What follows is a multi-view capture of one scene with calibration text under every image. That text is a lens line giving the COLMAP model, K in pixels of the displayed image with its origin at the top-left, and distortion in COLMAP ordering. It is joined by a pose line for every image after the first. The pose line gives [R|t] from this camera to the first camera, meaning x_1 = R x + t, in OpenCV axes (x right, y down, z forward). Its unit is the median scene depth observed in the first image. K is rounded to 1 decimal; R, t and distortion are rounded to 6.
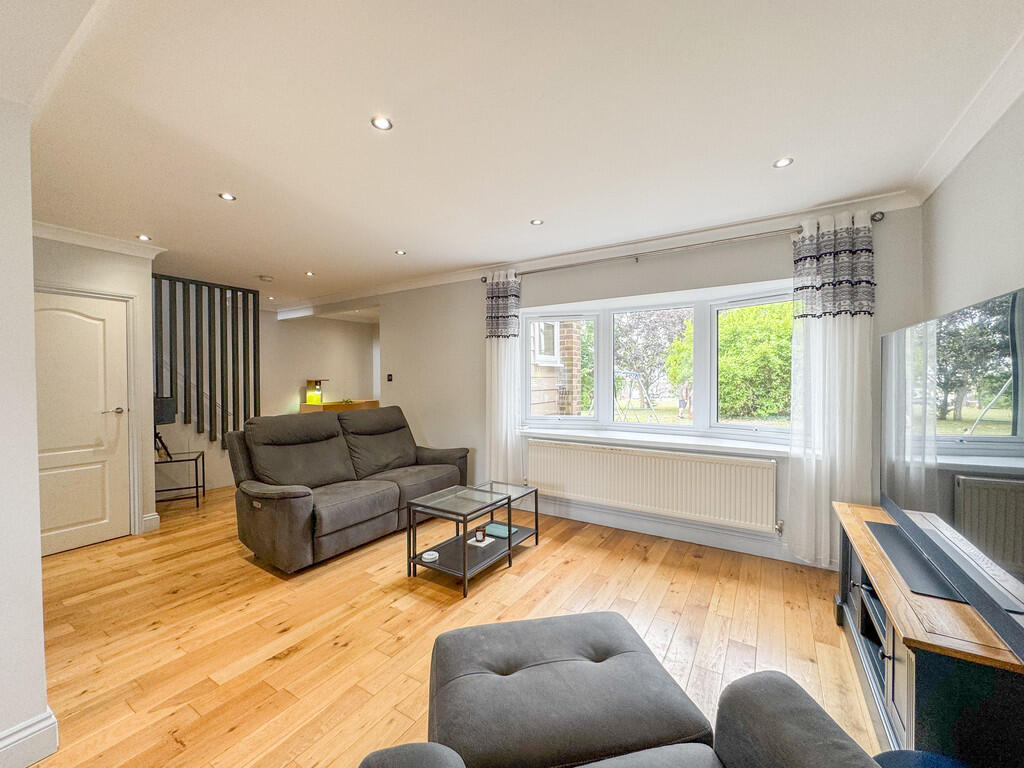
lens RADIAL K [[417.4, 0, 510.6], [0, 417.4, 382.9], [0, 0, 1]] dist [-0.008274, -0.000043]
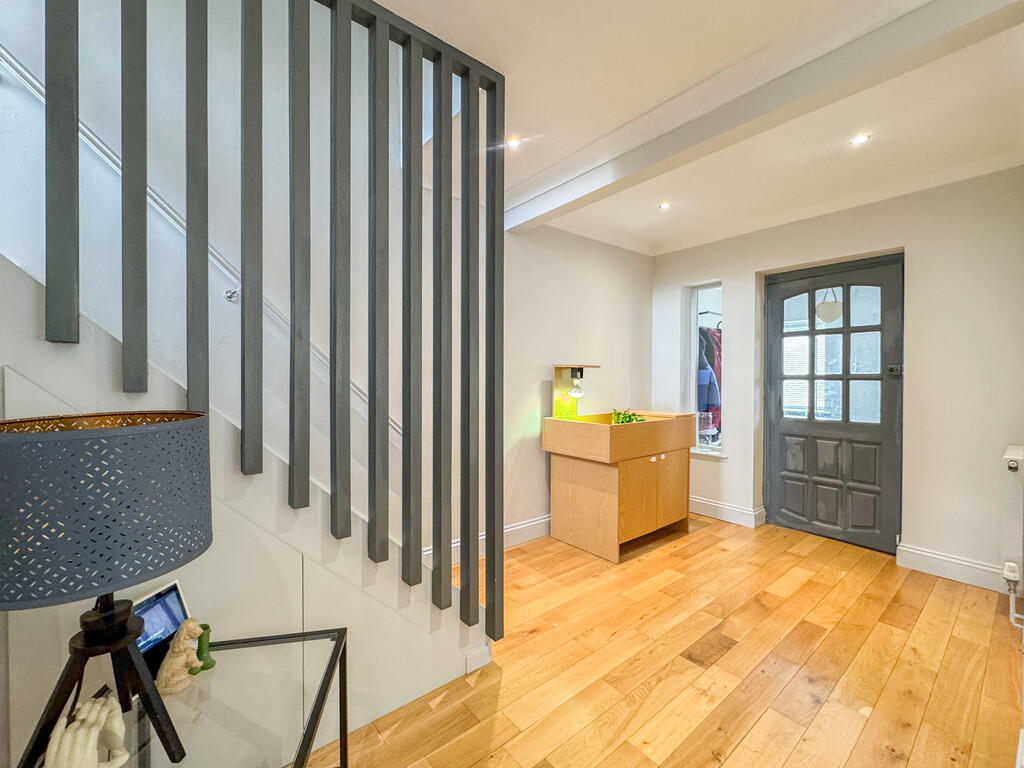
lens RADIAL K [[417.4, 0, 508.5], [0, 417.4, 384.3], [0, 0, 1]] dist [-0.008274, -0.000043]
pose [[0.948304, 0.004635, -0.317329, -0.391080], [-0.005724, 0.999980, -0.002498, 0.014921], [0.317311, 0.004185, 0.948312, 0.544490]]
